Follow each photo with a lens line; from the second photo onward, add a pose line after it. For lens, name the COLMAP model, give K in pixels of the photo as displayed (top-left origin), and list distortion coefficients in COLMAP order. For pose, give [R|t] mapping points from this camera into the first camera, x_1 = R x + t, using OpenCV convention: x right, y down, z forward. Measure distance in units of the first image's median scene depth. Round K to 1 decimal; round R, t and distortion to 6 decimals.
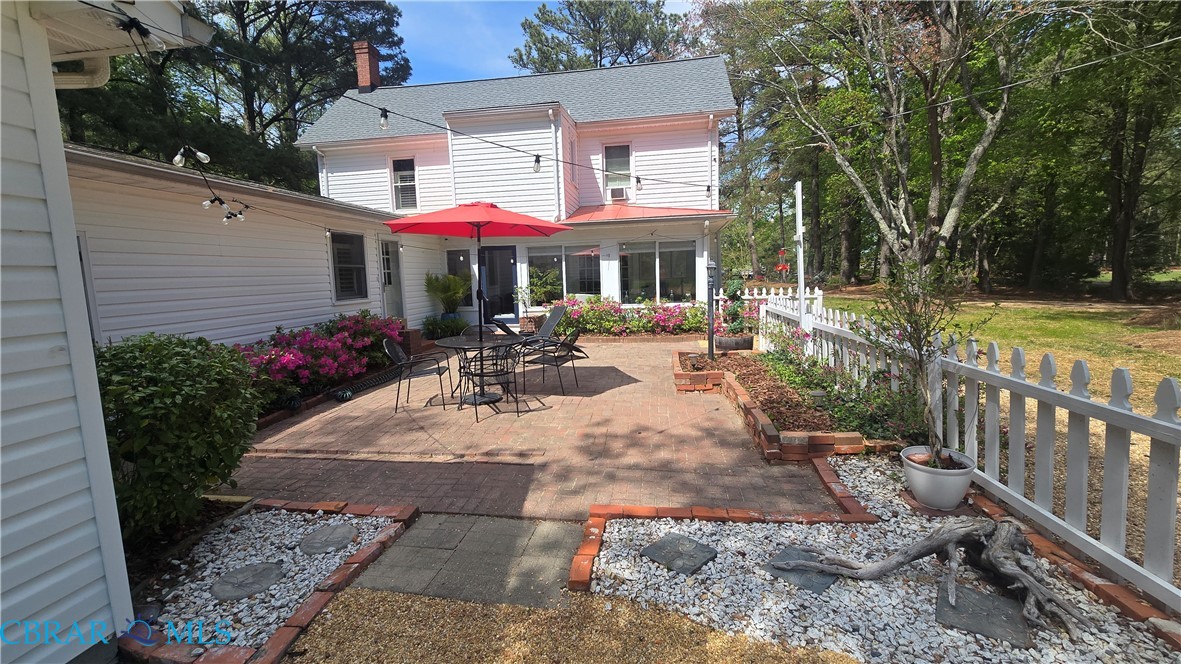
lens RADIAL K [[484.8, 0, 582.4], [0, 484.8, 326.5], [0, 0, 1]] dist [0.002510, 0.000225]
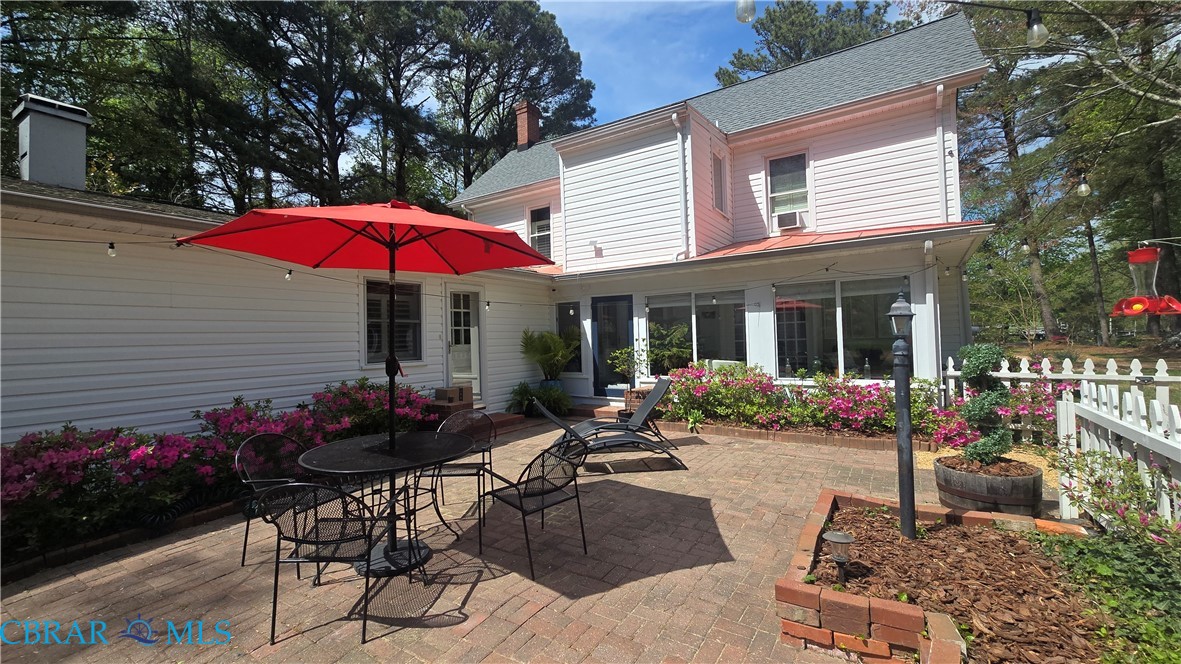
lens RADIAL K [[484.8, 0, 582.4], [0, 484.8, 326.5], [0, 0, 1]] dist [0.002510, 0.000225]
pose [[0.910821, -0.002533, -0.412794, 0.108406], [-0.047109, 0.992811, -0.110036, -0.029847], [0.410105, 0.119670, 0.904153, 0.288848]]
